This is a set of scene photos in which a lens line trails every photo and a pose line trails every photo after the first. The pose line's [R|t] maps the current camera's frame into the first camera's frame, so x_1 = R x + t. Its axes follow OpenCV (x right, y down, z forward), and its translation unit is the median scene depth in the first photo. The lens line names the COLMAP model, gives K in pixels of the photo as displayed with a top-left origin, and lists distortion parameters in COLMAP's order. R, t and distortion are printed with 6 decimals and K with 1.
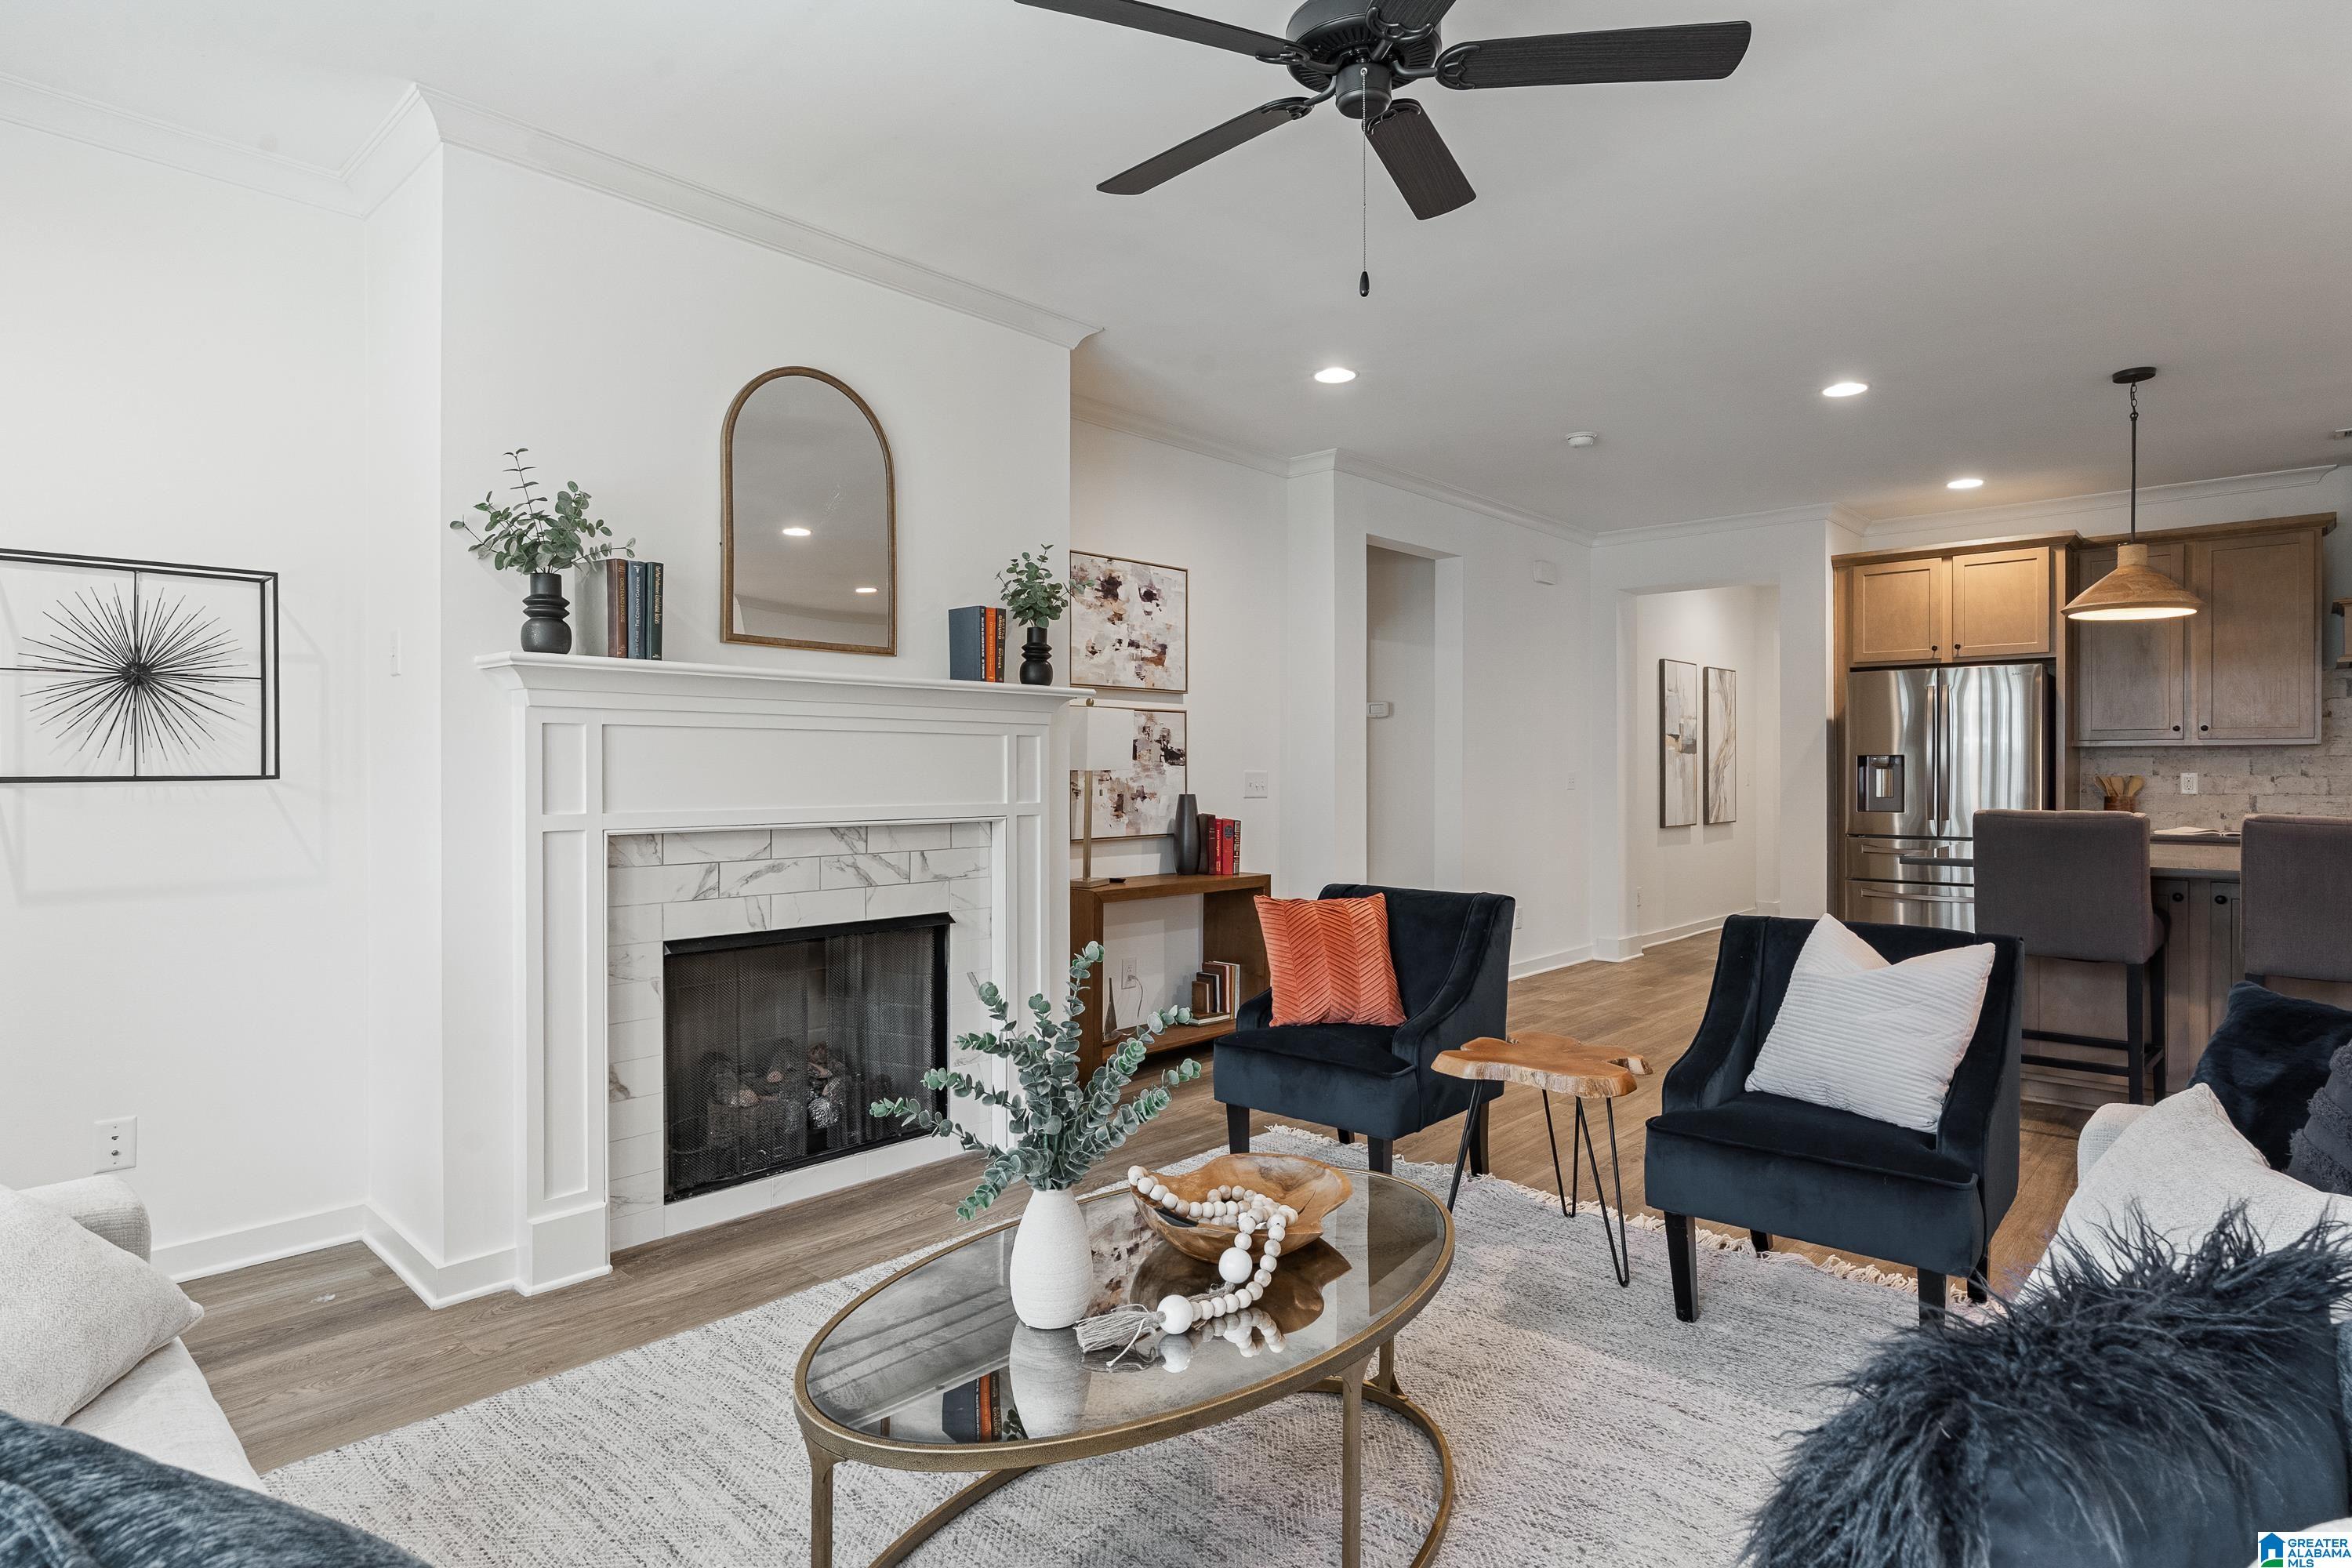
lens RADIAL K [[1218.3, 0, 1178.2], [0, 1218.3, 767.1], [0, 0, 1]] dist [-0.002619, -0.000259]
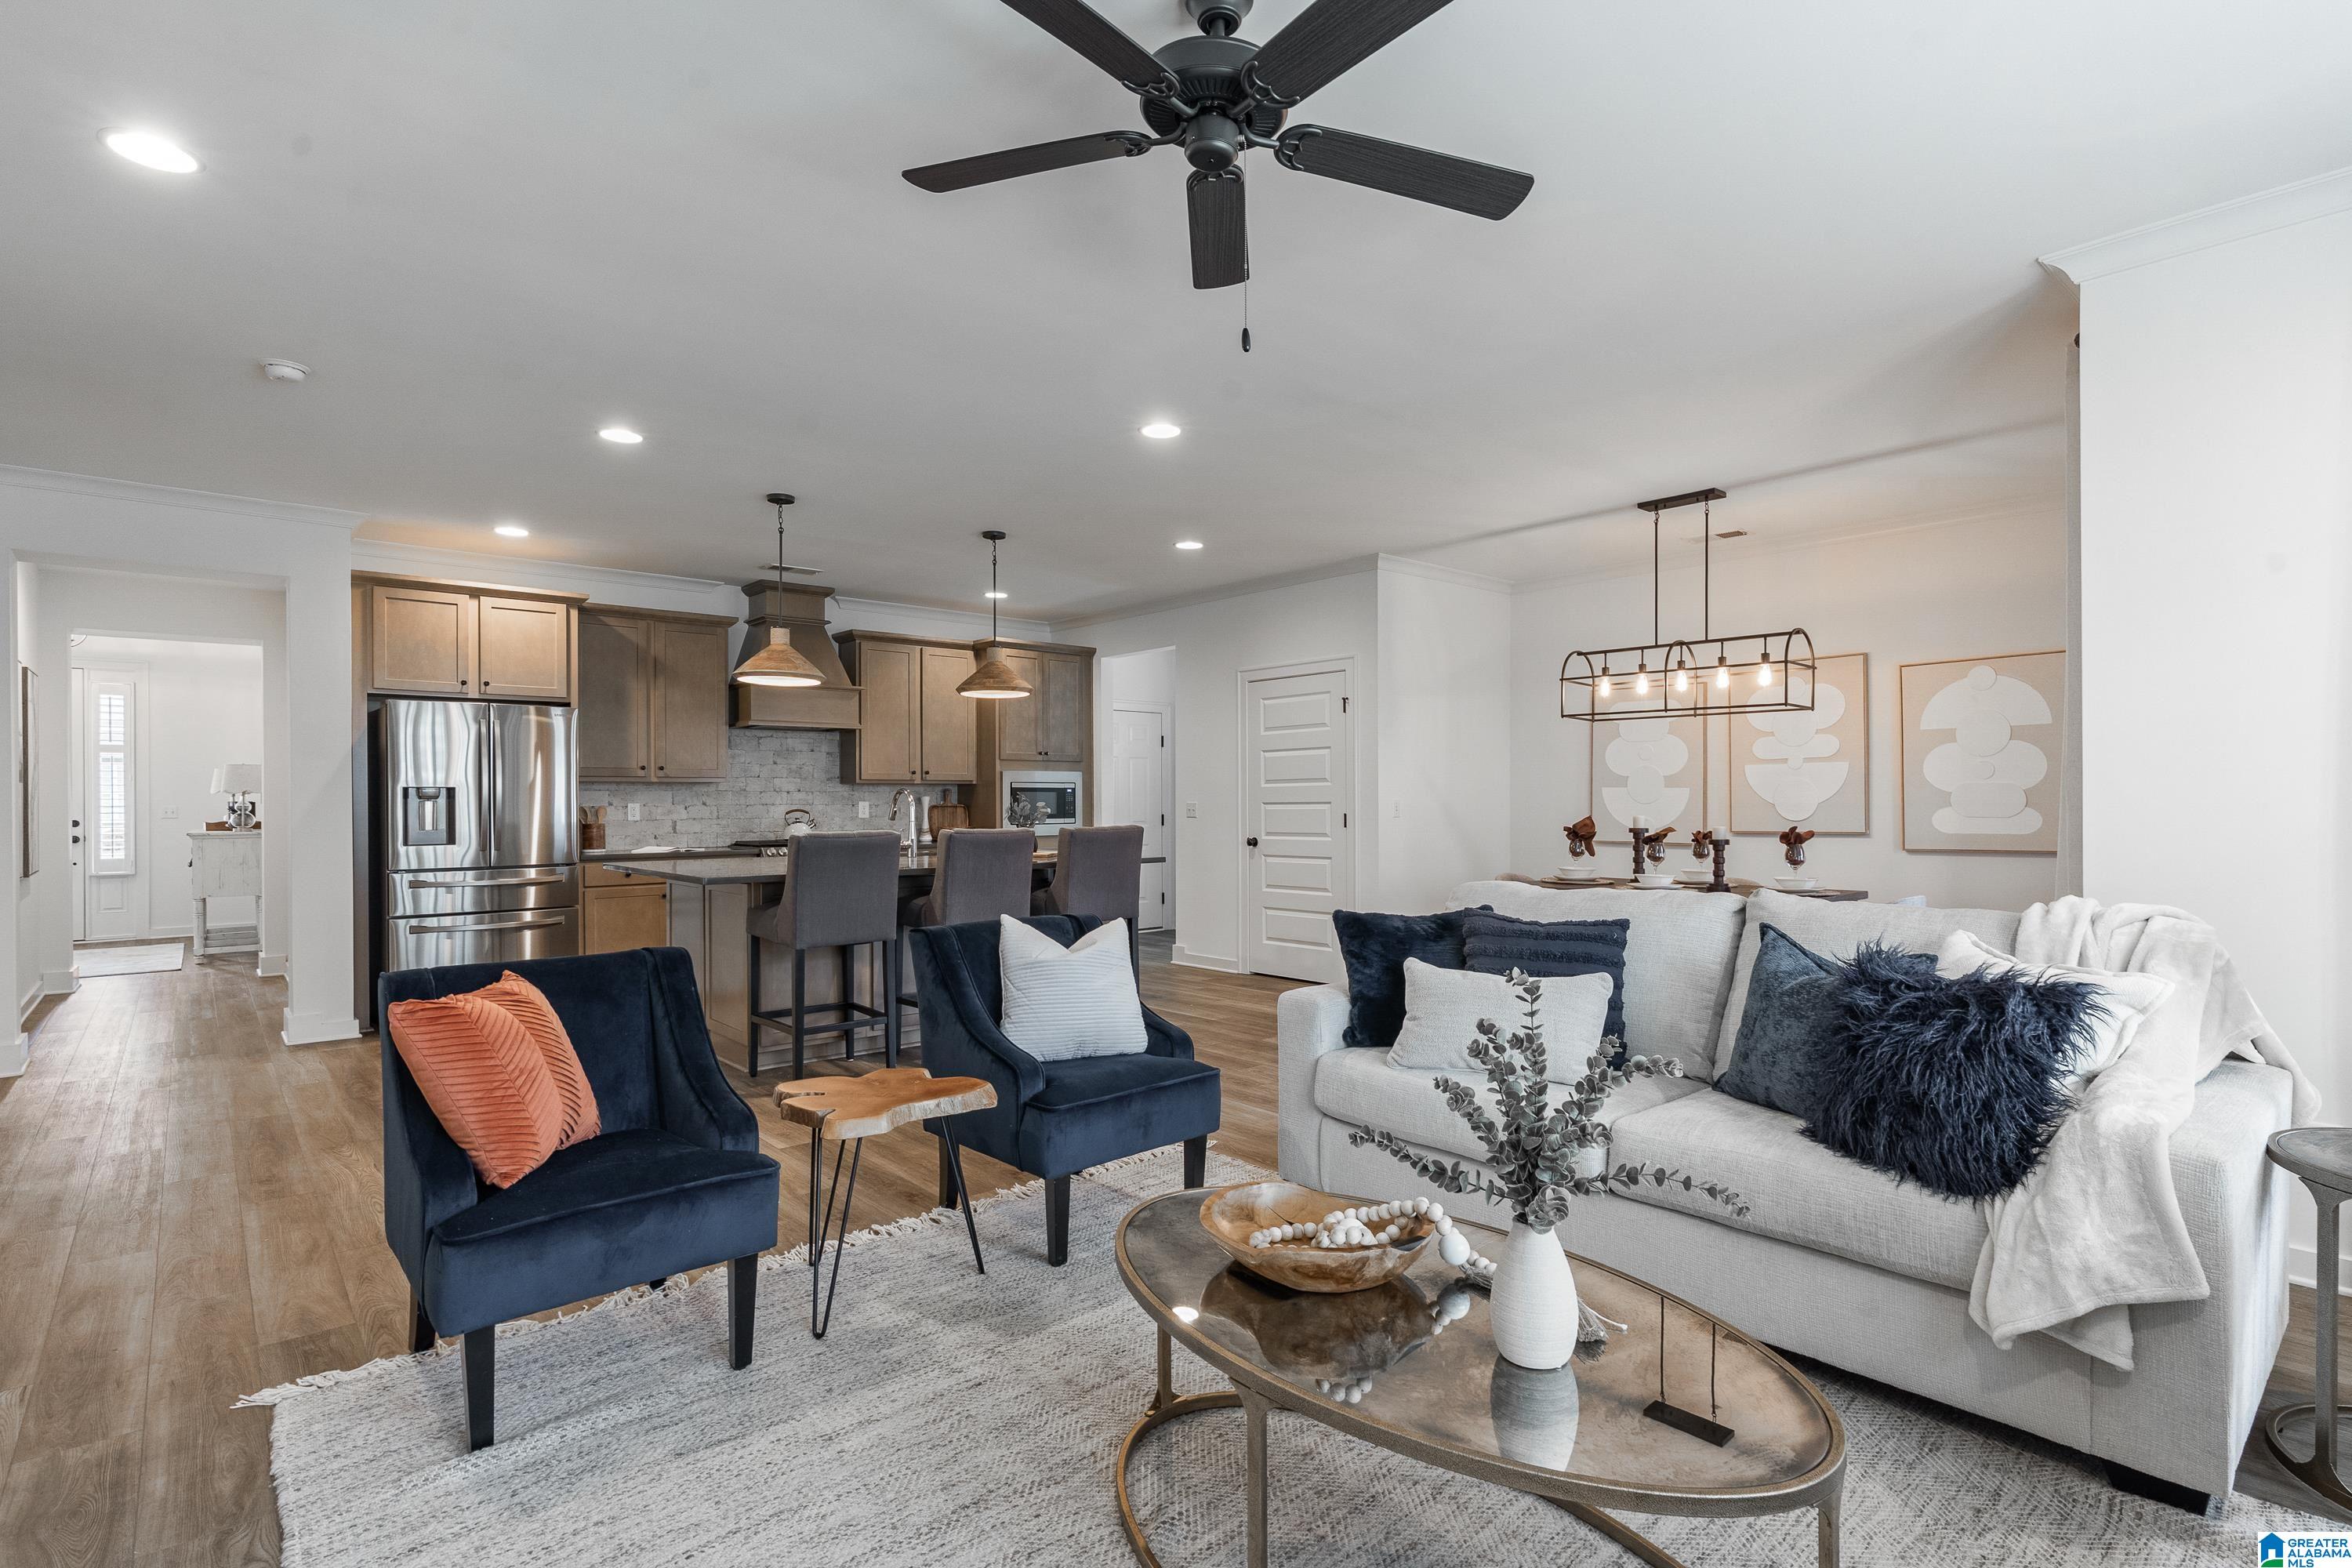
lens RADIAL K [[1144.5, 0, 1177.1], [0, 1144.5, 796.1], [0, 0, 1]] dist [-0.001274, -0.000290]
pose [[0.112907, 0.001591, 0.993604, -0.348681], [0.002329, 0.999996, -0.001865, 0.000910], [-0.993603, 0.002525, 0.112902, 0.391873]]
